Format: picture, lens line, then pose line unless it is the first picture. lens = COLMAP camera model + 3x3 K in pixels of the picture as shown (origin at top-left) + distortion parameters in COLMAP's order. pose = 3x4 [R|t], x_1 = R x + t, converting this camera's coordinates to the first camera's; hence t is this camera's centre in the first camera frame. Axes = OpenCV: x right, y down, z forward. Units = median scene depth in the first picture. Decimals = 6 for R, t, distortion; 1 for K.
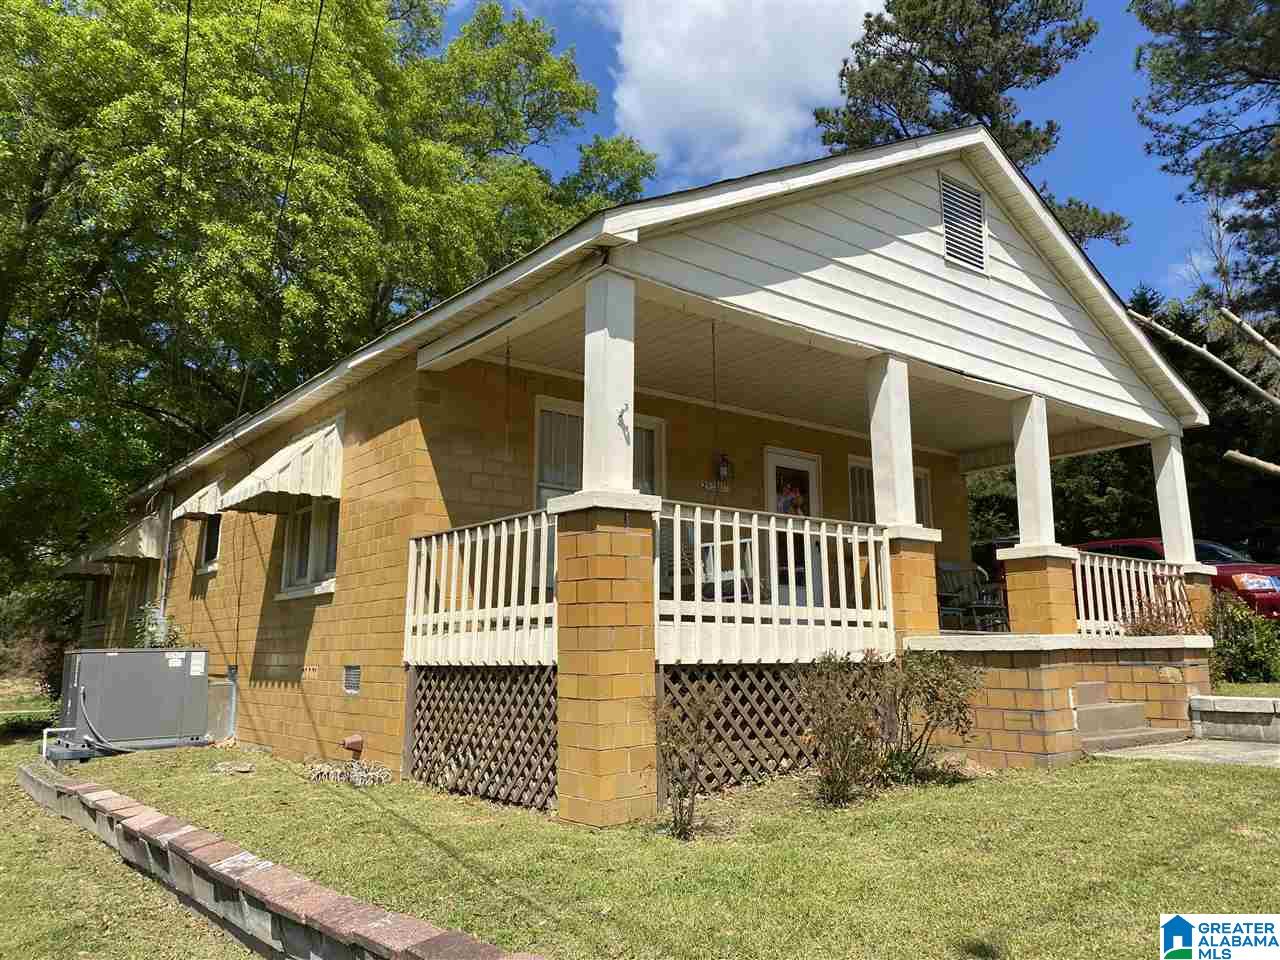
lens RADIAL K [[978.4, 0, 639.9], [0, 978.4, 478.3], [0, 0, 1]] dist [-0.023794, 0.040169]
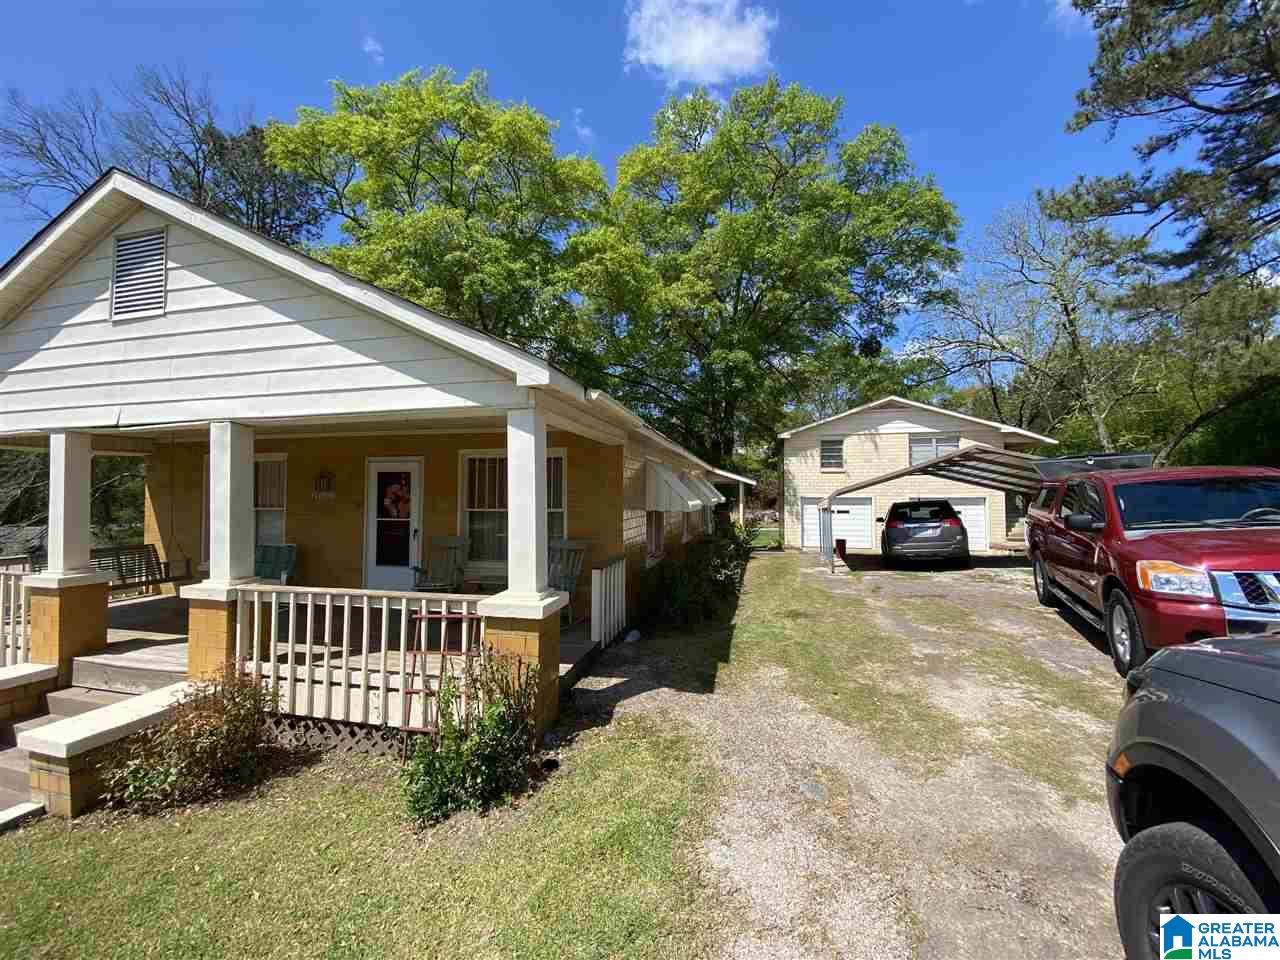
lens RADIAL K [[519.1, 0, 639.0], [0, 519.1, 482.2], [0, 0, 1]] dist [0.013358, -0.000576]
pose [[0.585199, 0.000910, -0.810889, 0.918775], [0.130992, 0.986759, 0.095641, -0.020721], [0.800239, -0.162189, 0.577331, 0.892169]]
